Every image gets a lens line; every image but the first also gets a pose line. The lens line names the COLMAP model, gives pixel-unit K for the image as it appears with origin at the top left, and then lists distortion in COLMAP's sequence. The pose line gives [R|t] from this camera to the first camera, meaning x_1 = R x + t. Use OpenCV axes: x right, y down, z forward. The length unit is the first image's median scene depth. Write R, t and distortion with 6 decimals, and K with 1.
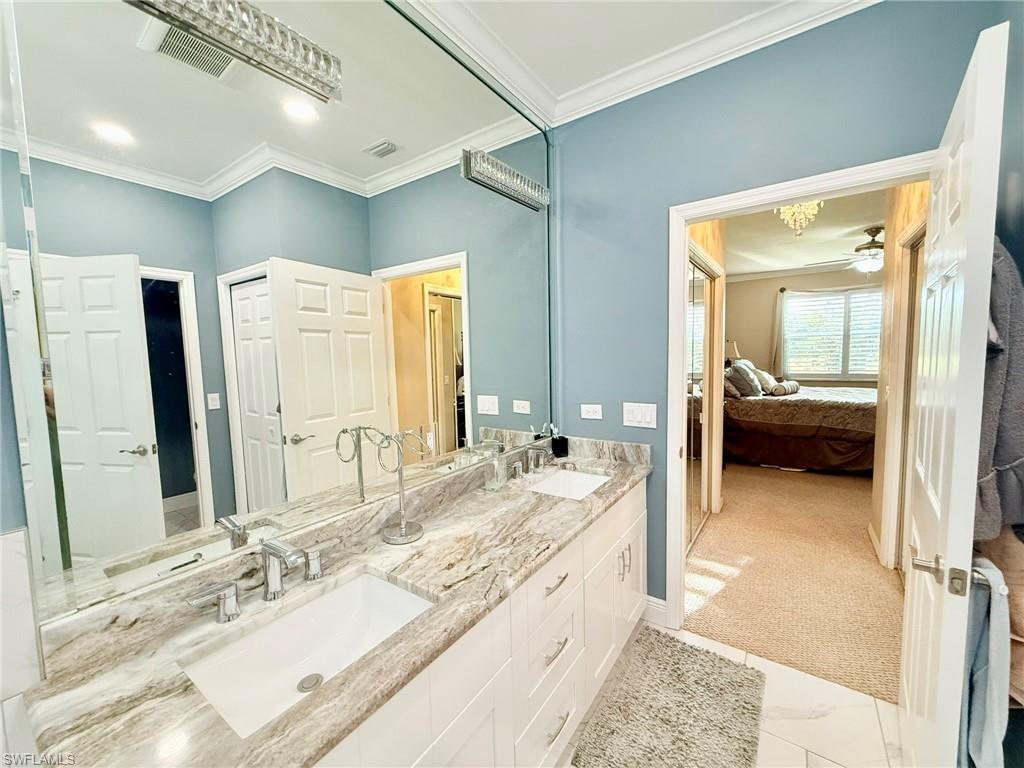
lens RADIAL K [[407.5, 0, 507.8], [0, 407.5, 385.8], [0, 0, 1]] dist [0.000439, -0.000035]
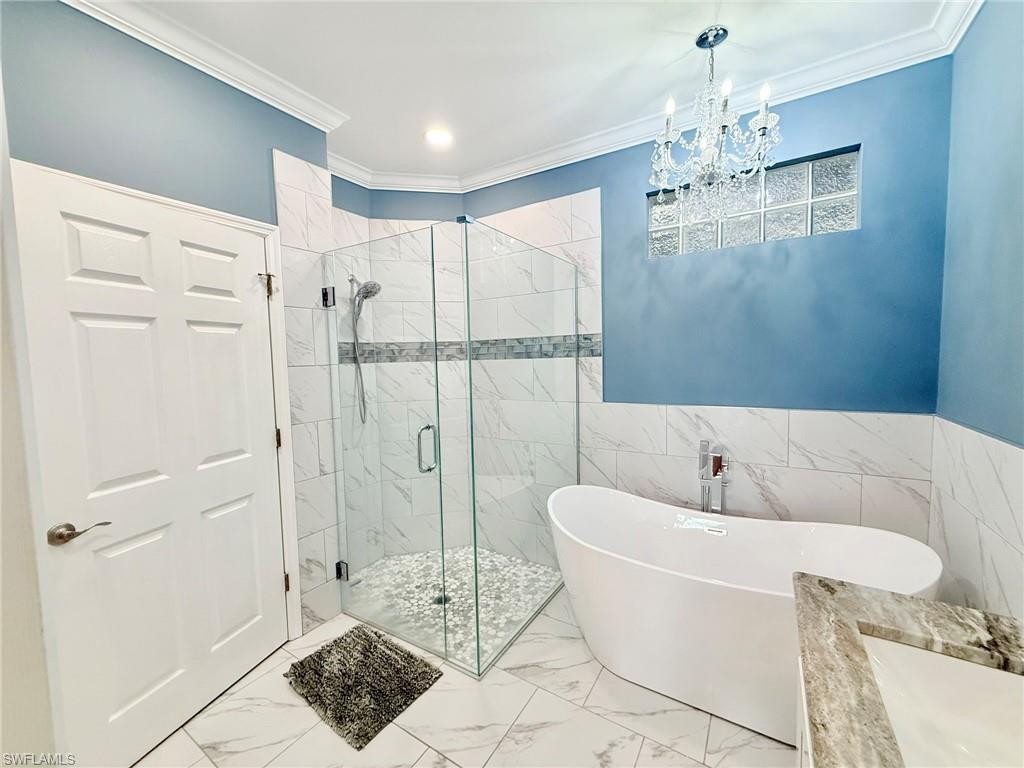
lens RADIAL K [[407.5, 0, 507.8], [0, 407.5, 385.8], [0, 0, 1]] dist [0.000439, -0.000035]
pose [[-0.998053, 0.042419, -0.045730, 0.229983], [0.035303, 0.988579, 0.146512, -0.067152], [0.051423, 0.144613, -0.988151, 0.891798]]
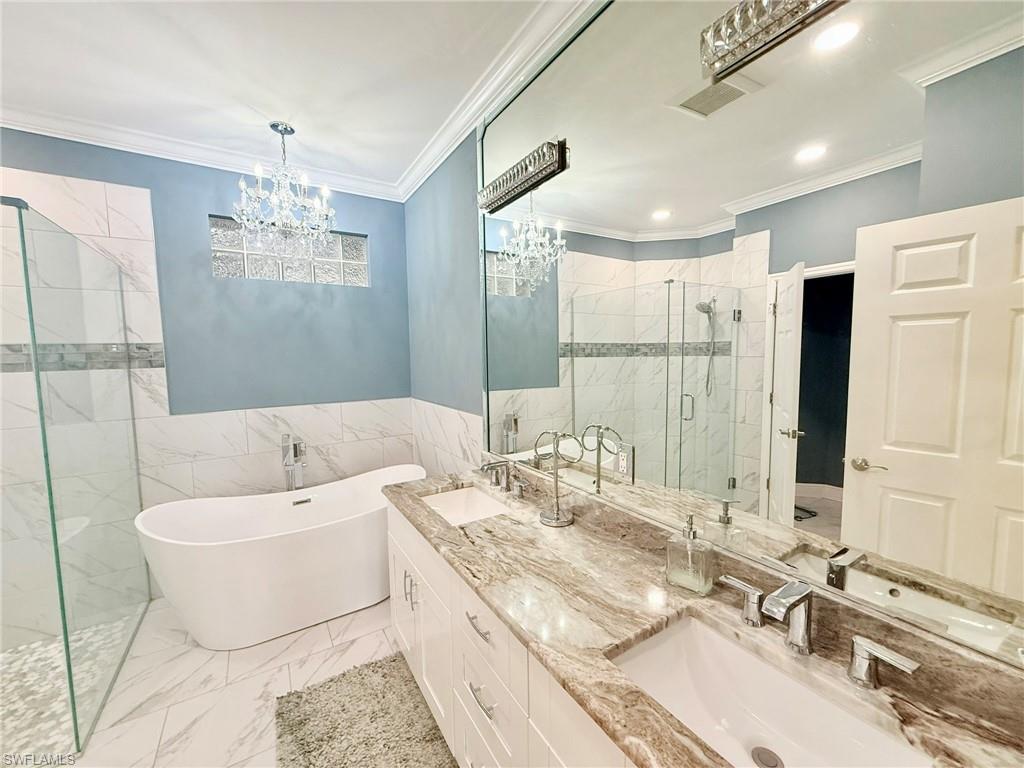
lens RADIAL K [[407.5, 0, 507.8], [0, 407.5, 385.8], [0, 0, 1]] dist [0.000439, -0.000035]
pose [[-0.397337, 0.099041, -0.912313, 0.694697], [-0.049191, 0.990431, 0.128946, -0.128554], [0.916354, 0.096112, -0.388663, 1.097359]]
